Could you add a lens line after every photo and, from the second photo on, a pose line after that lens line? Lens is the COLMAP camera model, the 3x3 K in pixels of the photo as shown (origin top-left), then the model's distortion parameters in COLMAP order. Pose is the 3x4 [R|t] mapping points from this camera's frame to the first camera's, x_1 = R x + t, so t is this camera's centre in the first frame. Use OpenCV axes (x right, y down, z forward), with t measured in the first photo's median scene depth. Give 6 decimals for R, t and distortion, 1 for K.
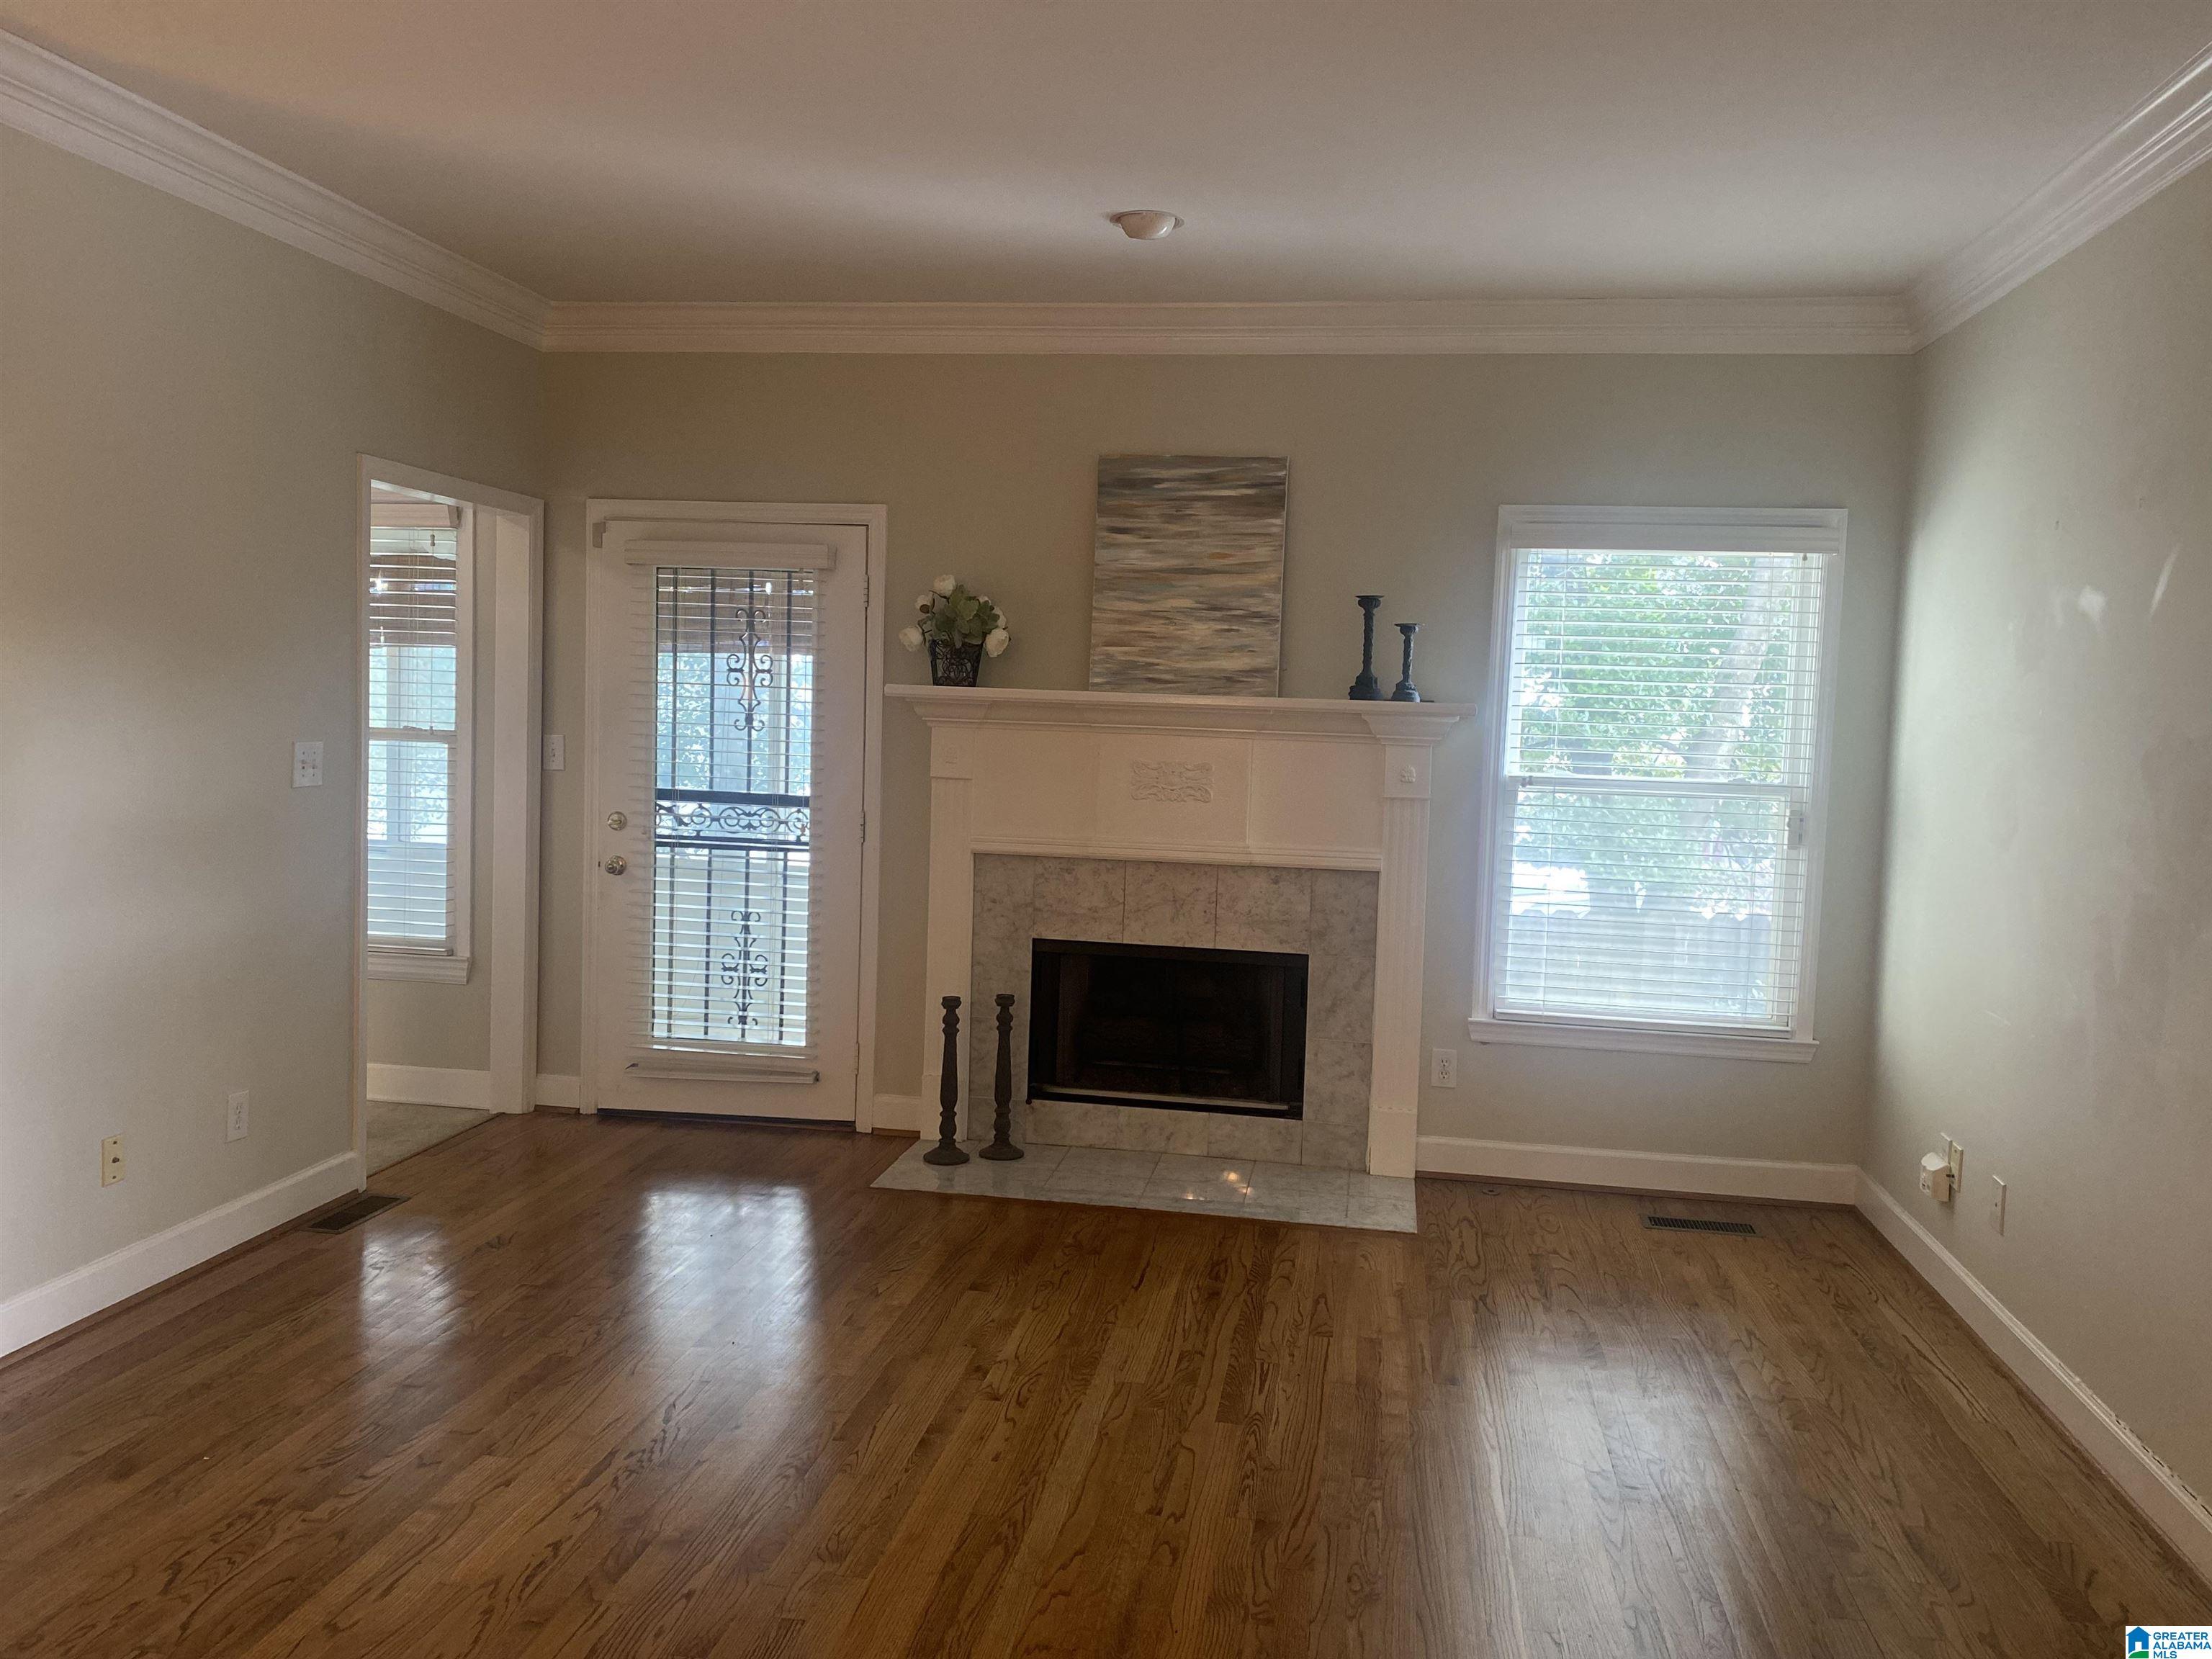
lens RADIAL K [[1697.7, 0, 1094.4], [0, 1697.7, 840.1], [0, 0, 1]] dist [0.035326, -0.032037]
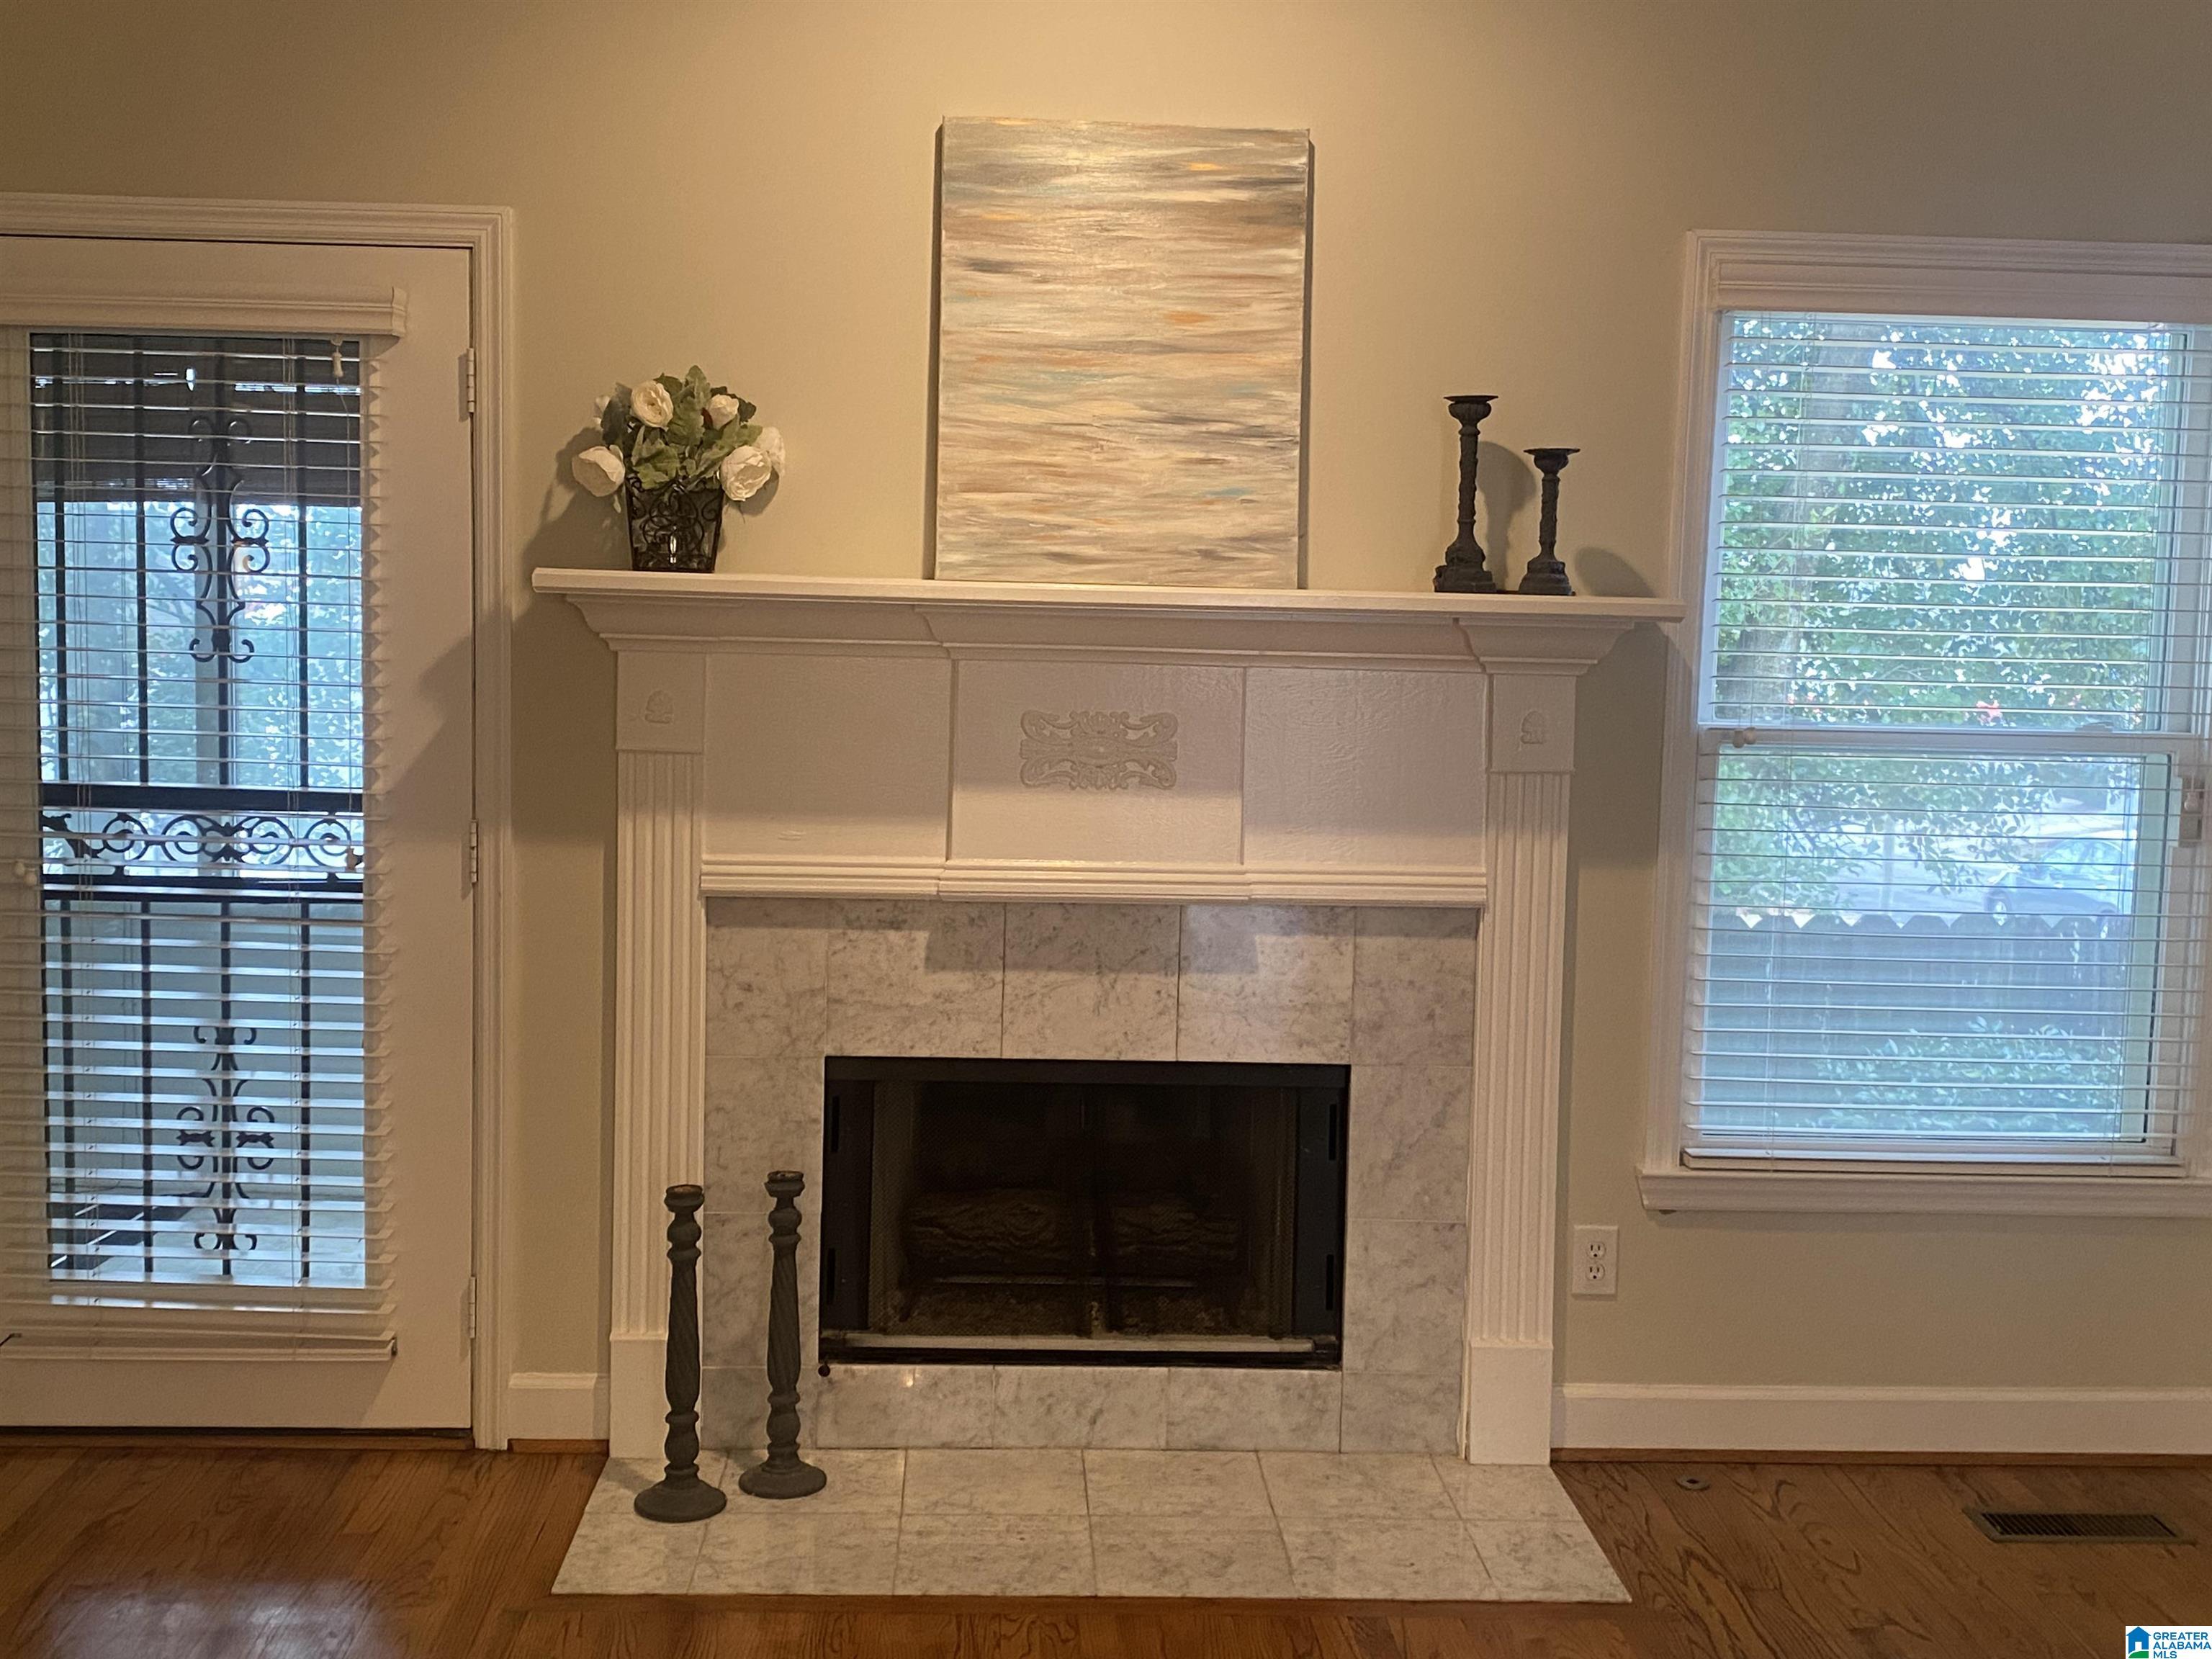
lens RADIAL K [[2490.1, 0, 1108.4], [0, 2490.1, 812.9], [0, 0, 1]] dist [0.020940, 0.000000]
pose [[0.976932, -0.029662, 0.211480, -0.113241], [0.025123, 0.999393, 0.024119, -0.033417], [-0.212068, -0.018250, 0.977085, 0.246990]]
